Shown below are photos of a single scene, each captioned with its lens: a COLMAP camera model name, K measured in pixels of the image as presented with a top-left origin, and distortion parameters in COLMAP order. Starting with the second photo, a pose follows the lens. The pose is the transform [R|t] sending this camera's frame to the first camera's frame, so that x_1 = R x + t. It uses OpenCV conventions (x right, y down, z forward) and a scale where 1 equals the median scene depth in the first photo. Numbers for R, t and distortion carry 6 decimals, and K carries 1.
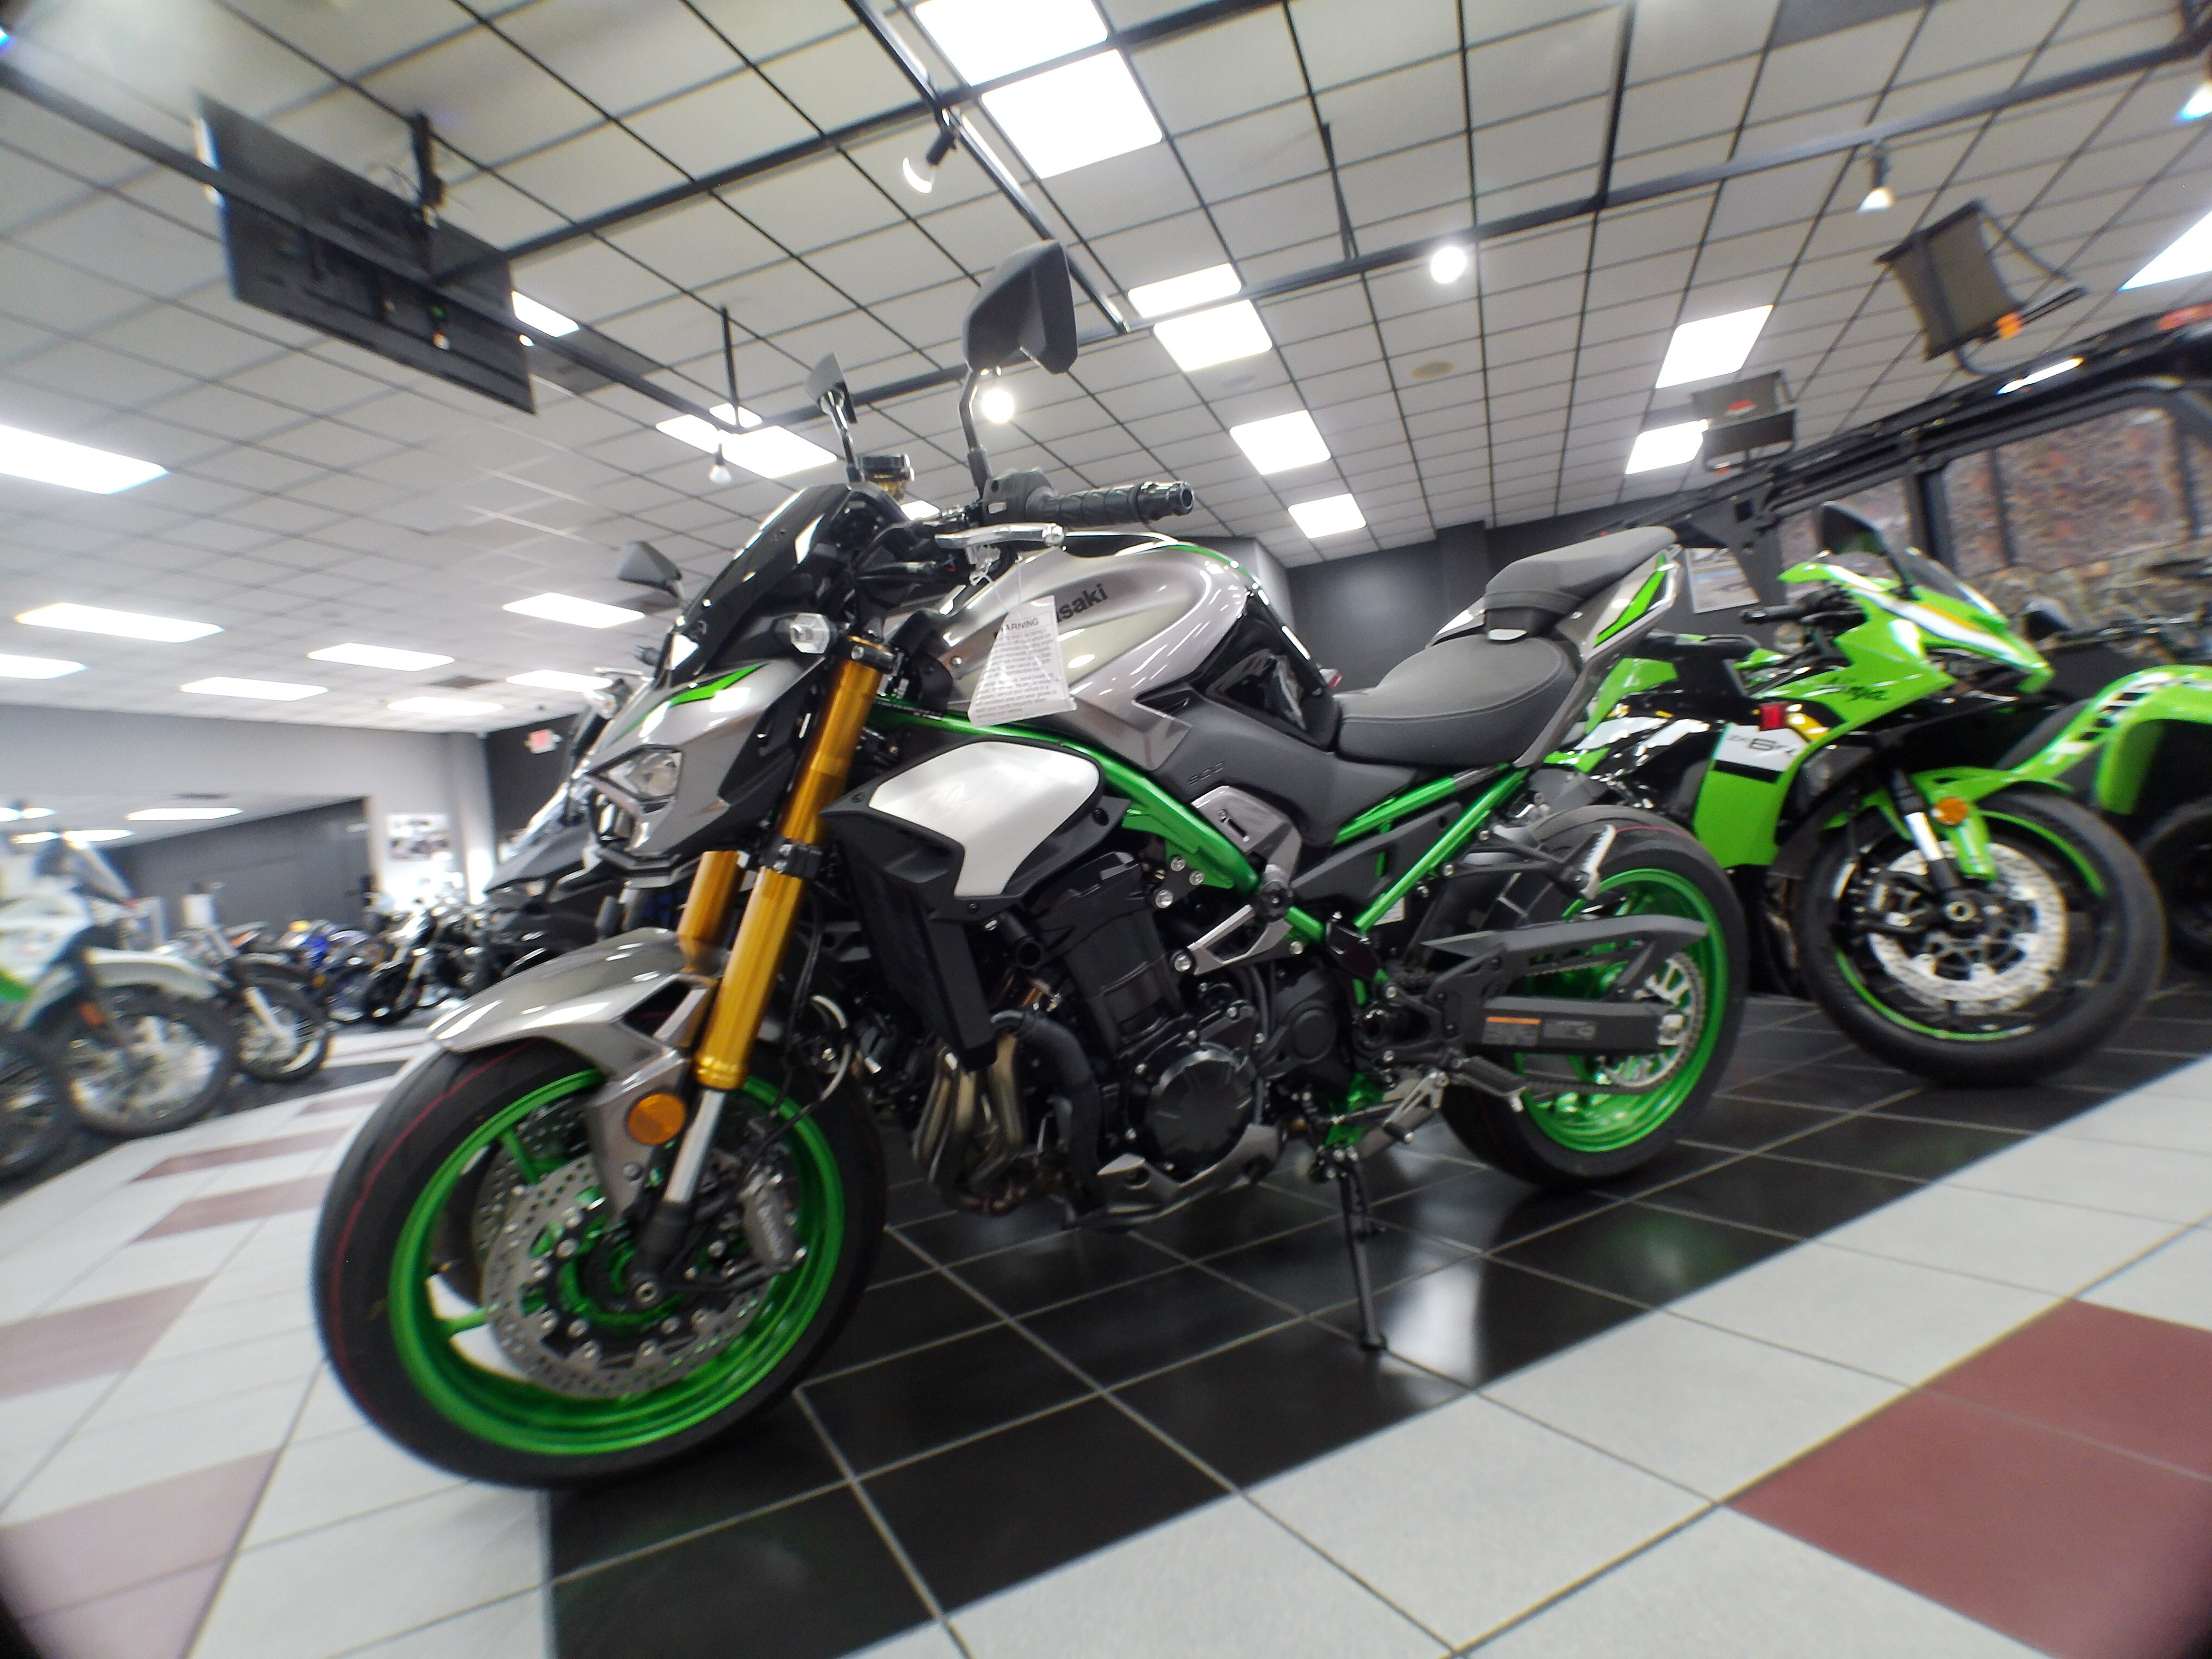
lens RADIAL K [[1196.6, 0, 1138.5], [0, 1196.6, 825.6], [0, 0, 1]] dist [-0.039517, 0.000918]
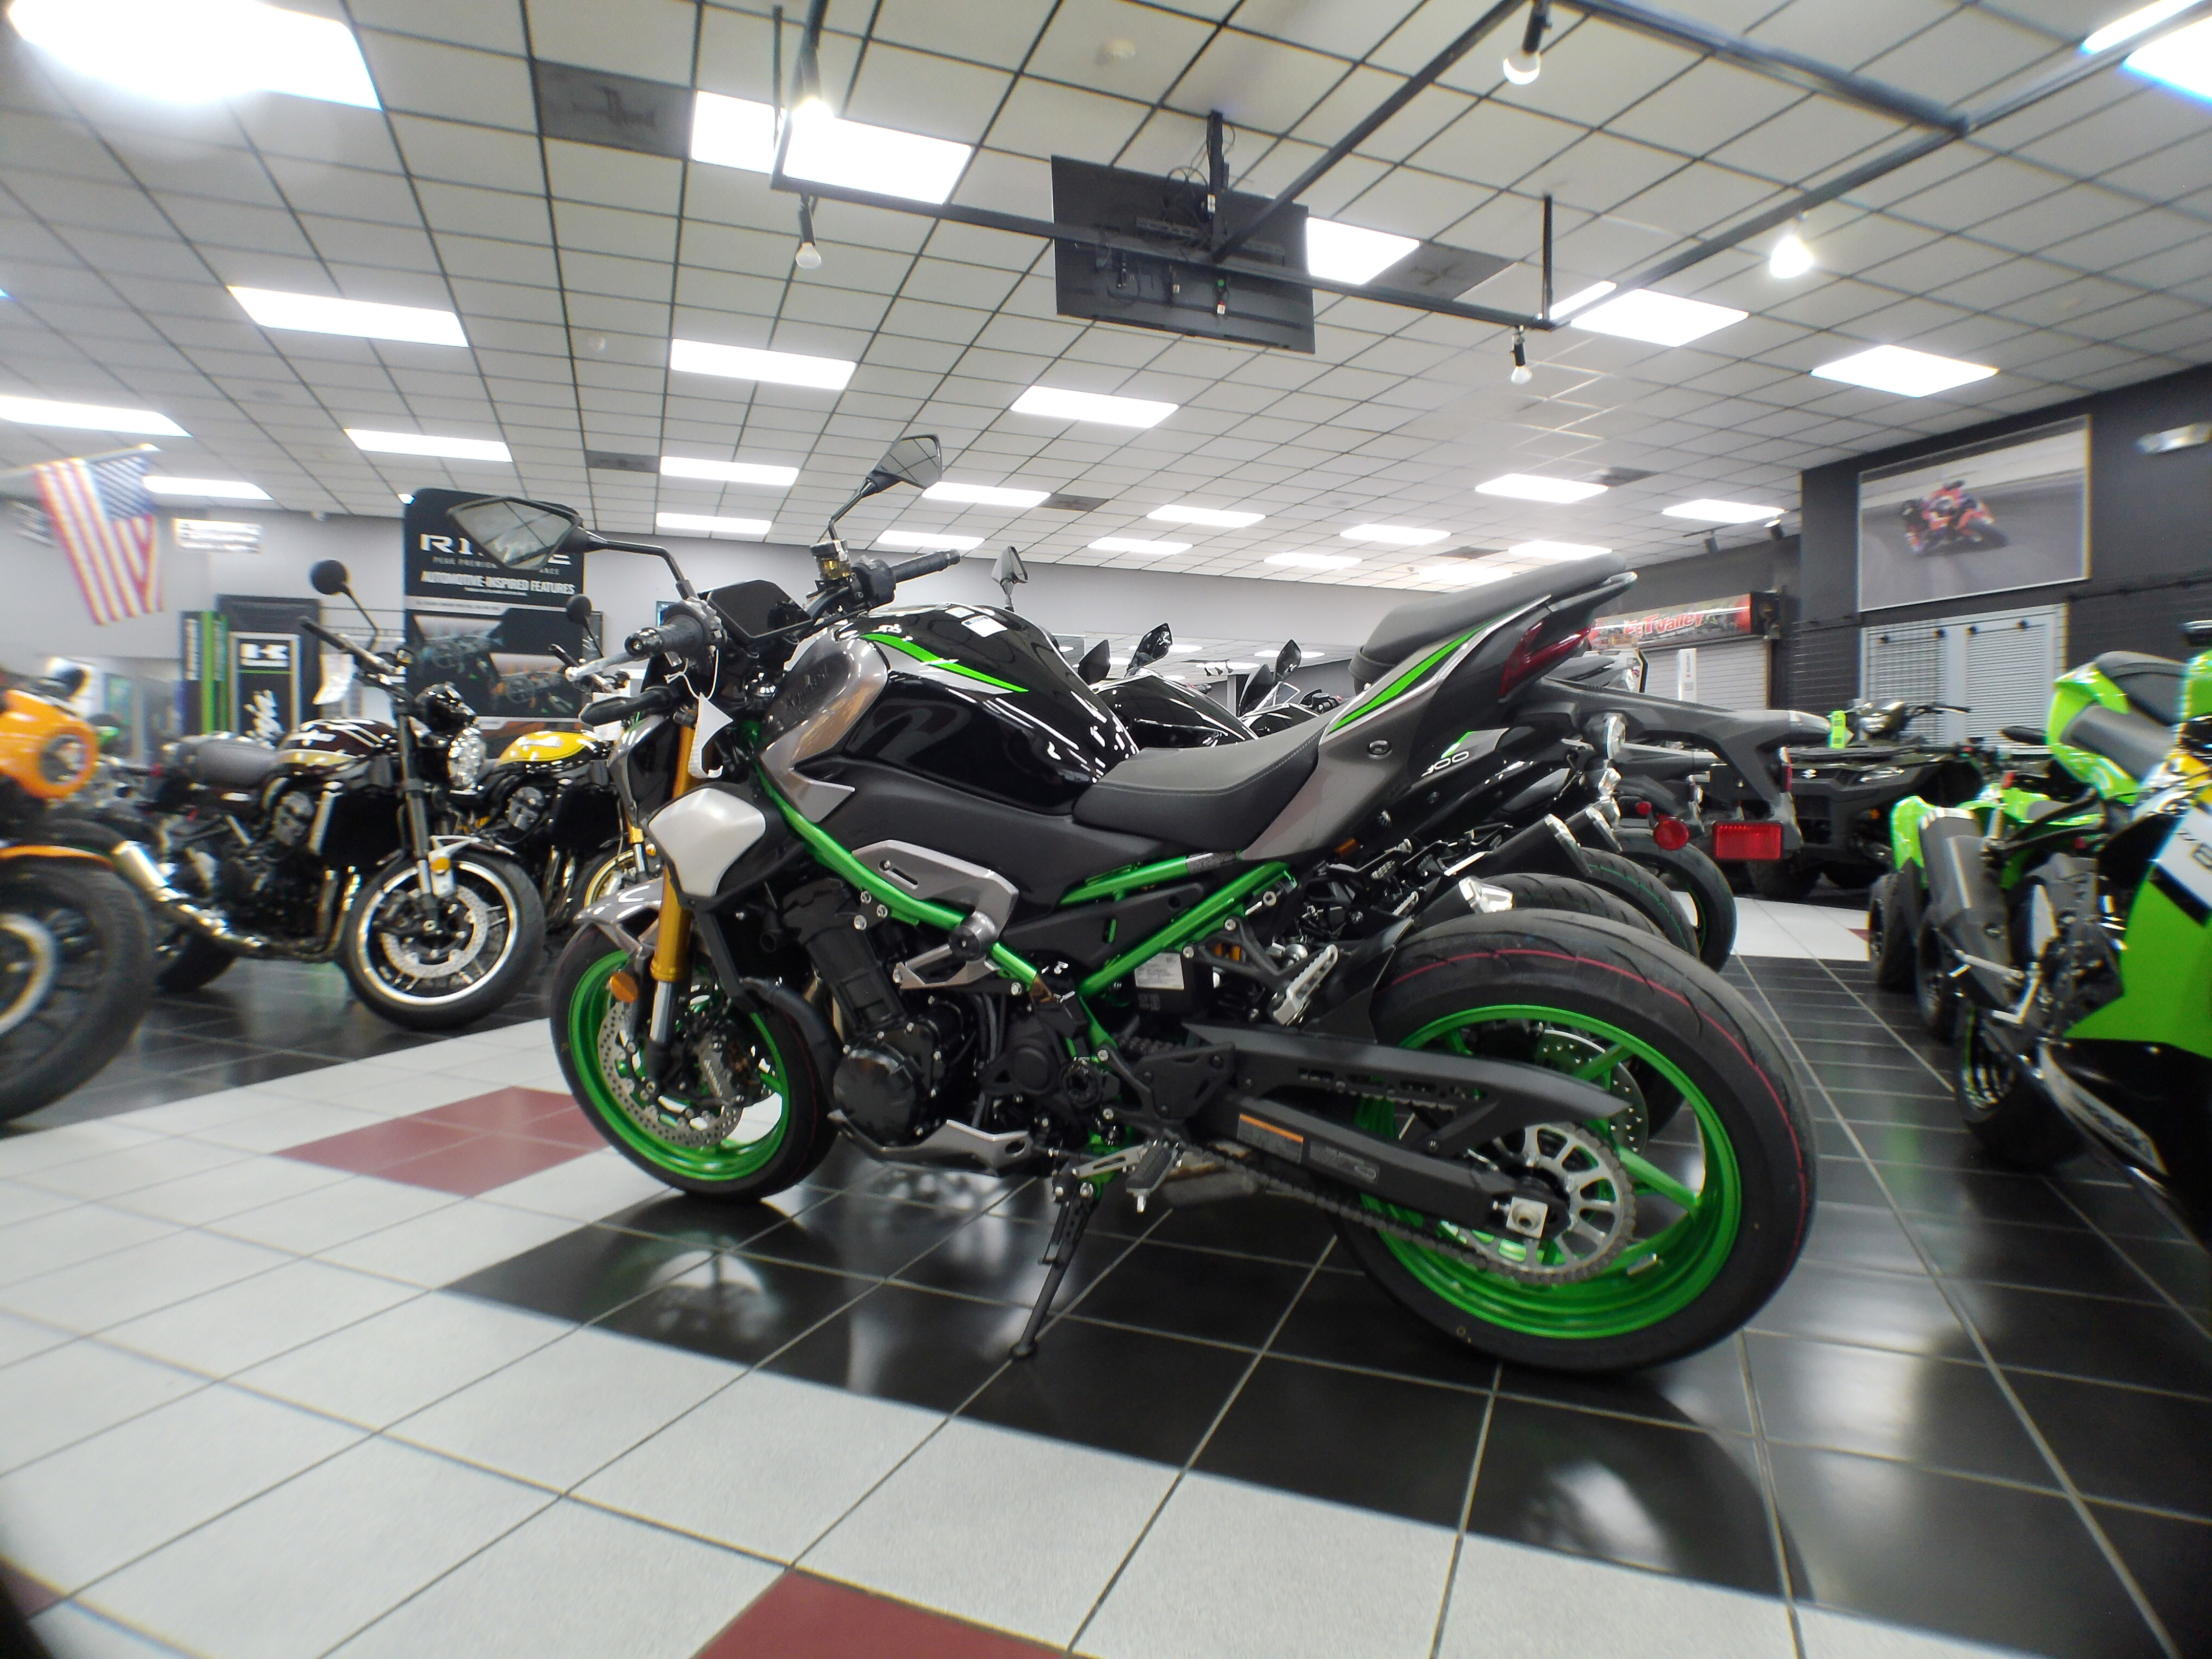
lens RADIAL K [[1196.6, 0, 1141.5], [0, 1196.6, 827.9], [0, 0, 1]] dist [-0.038608, -0.001171]
pose [[0.643007, 0.160796, -0.748790, 0.623183], [-0.064319, 0.985595, 0.156416, -0.138065], [0.763155, -0.052415, 0.644087, 0.243517]]
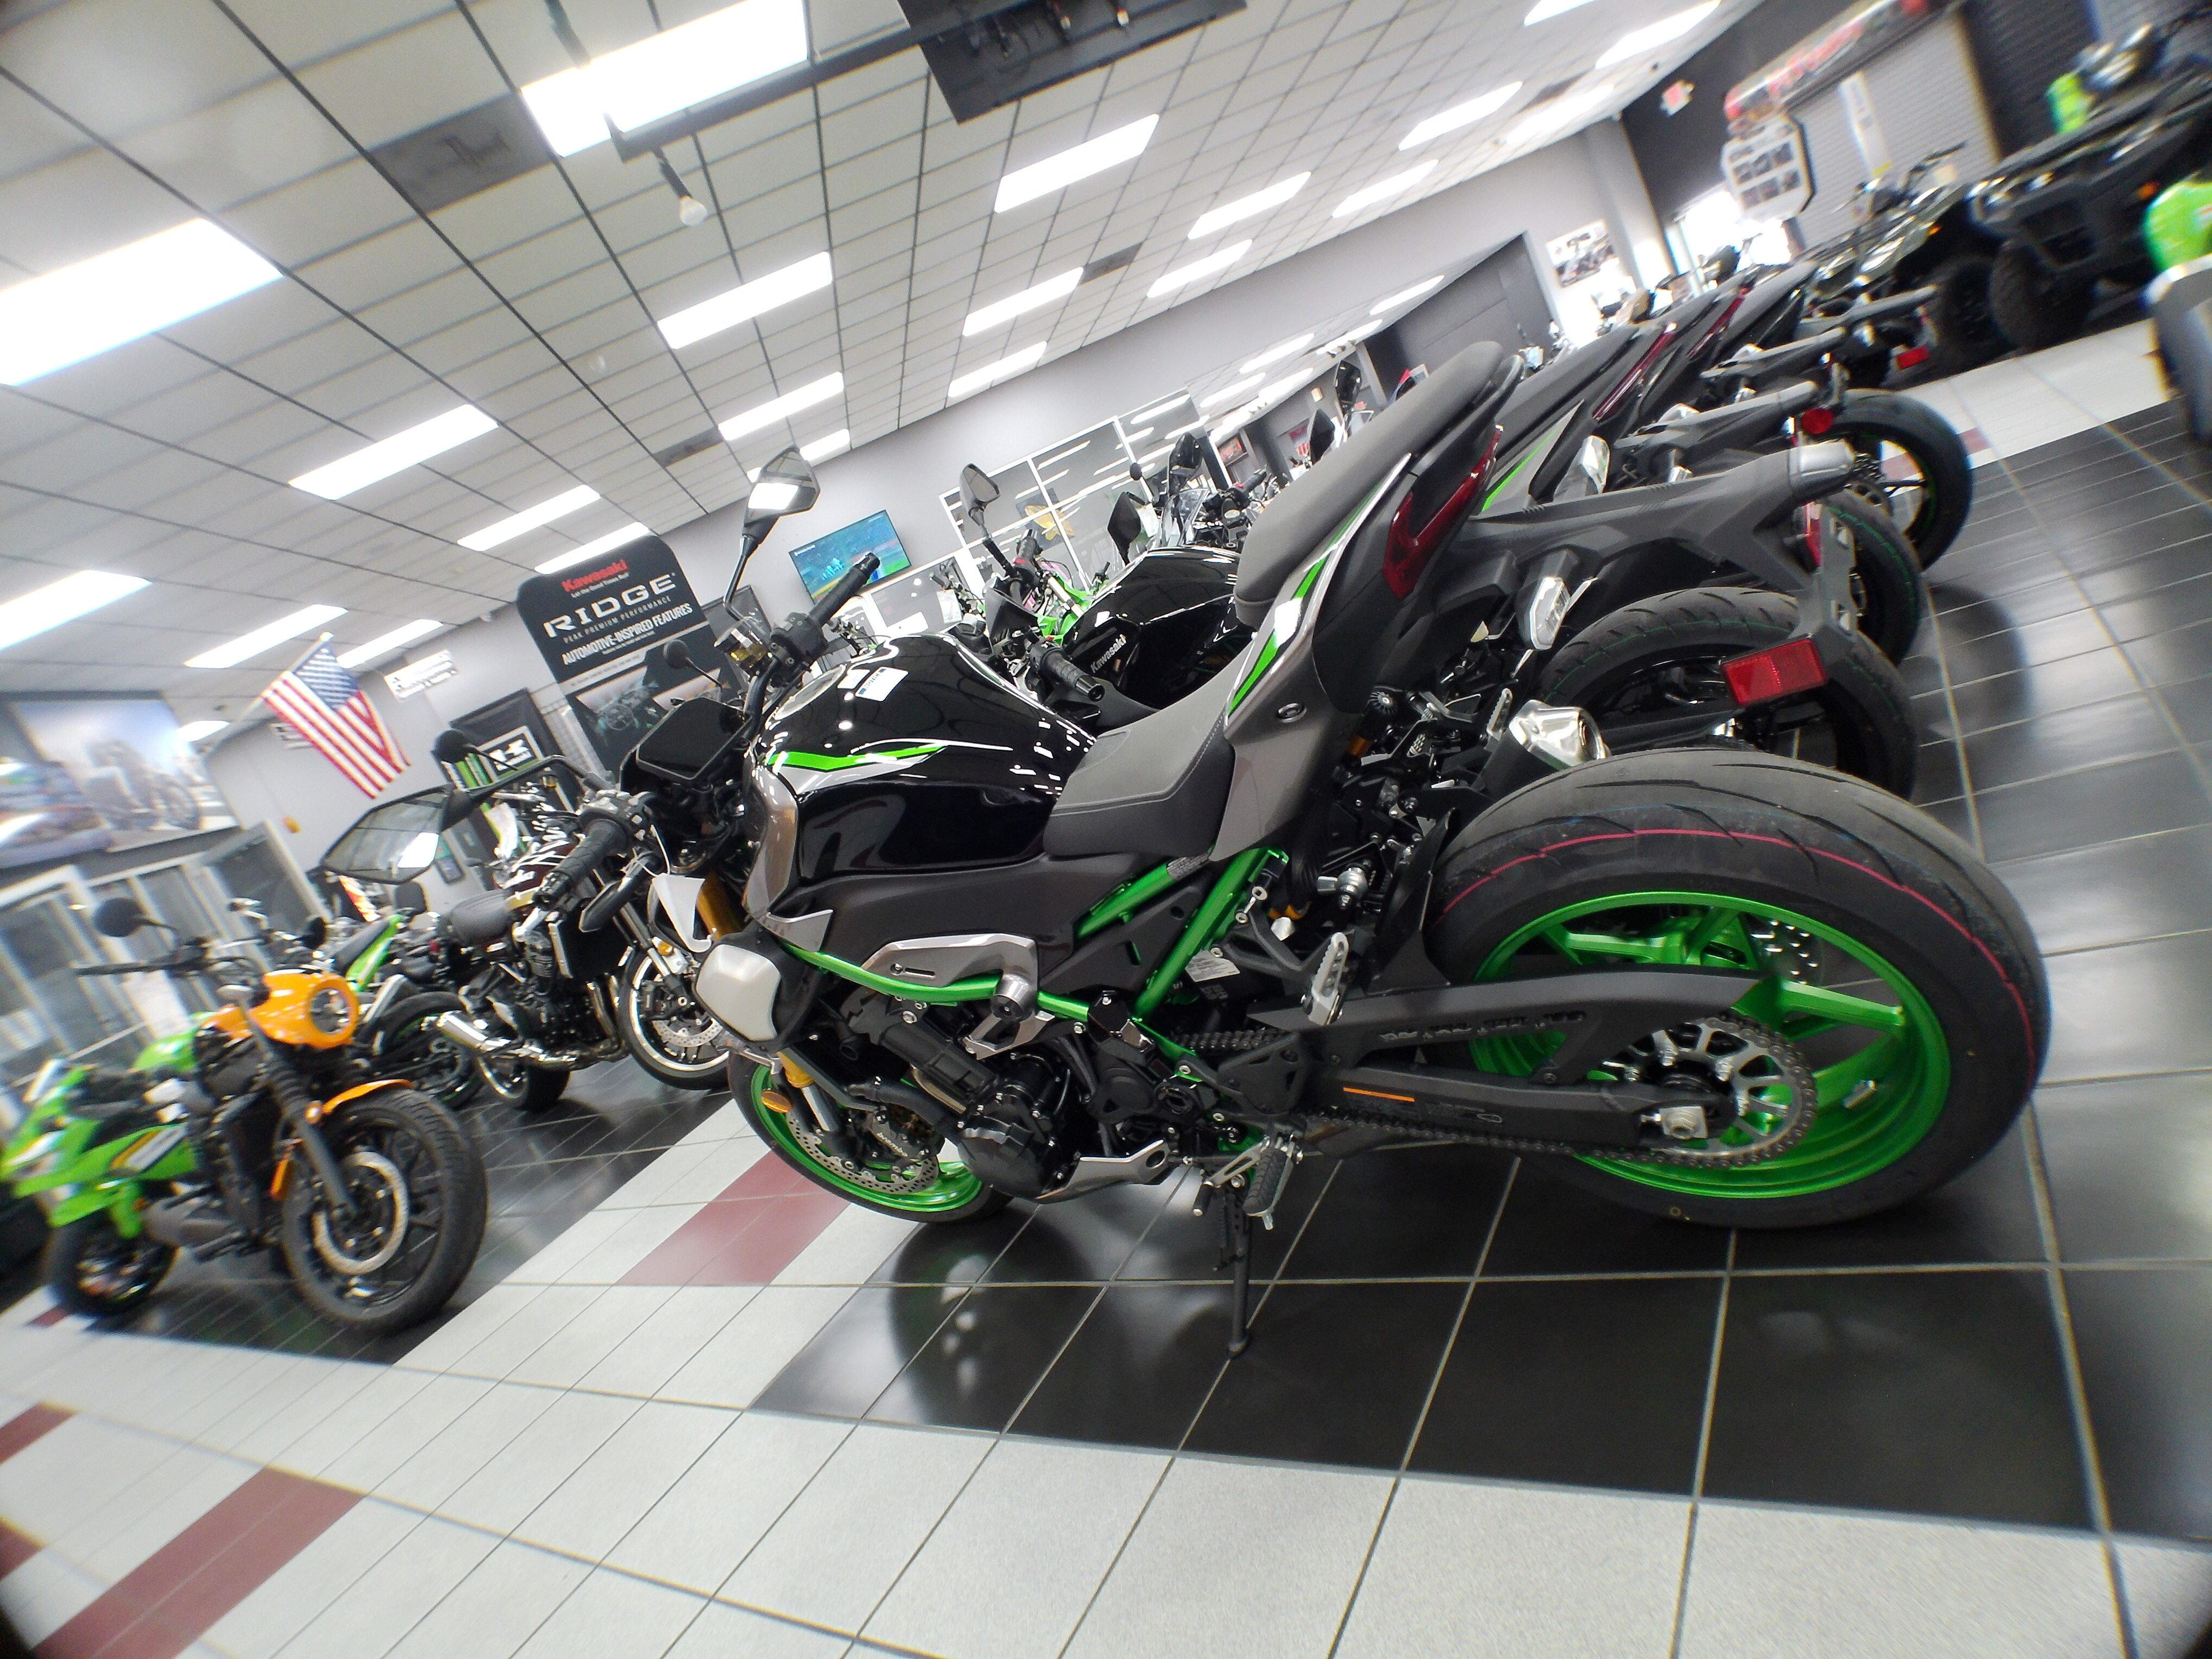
lens RADIAL K [[1191.0, 0, 1123.0], [0, 1191.0, 838.3], [0, 0, 1]] dist [-0.035615, 0.001040]
pose [[0.510180, 0.098197, -0.854444, 0.629619], [0.377024, 0.867385, 0.324802, -0.223107], [0.773026, -0.487853, 0.405499, 0.431574]]
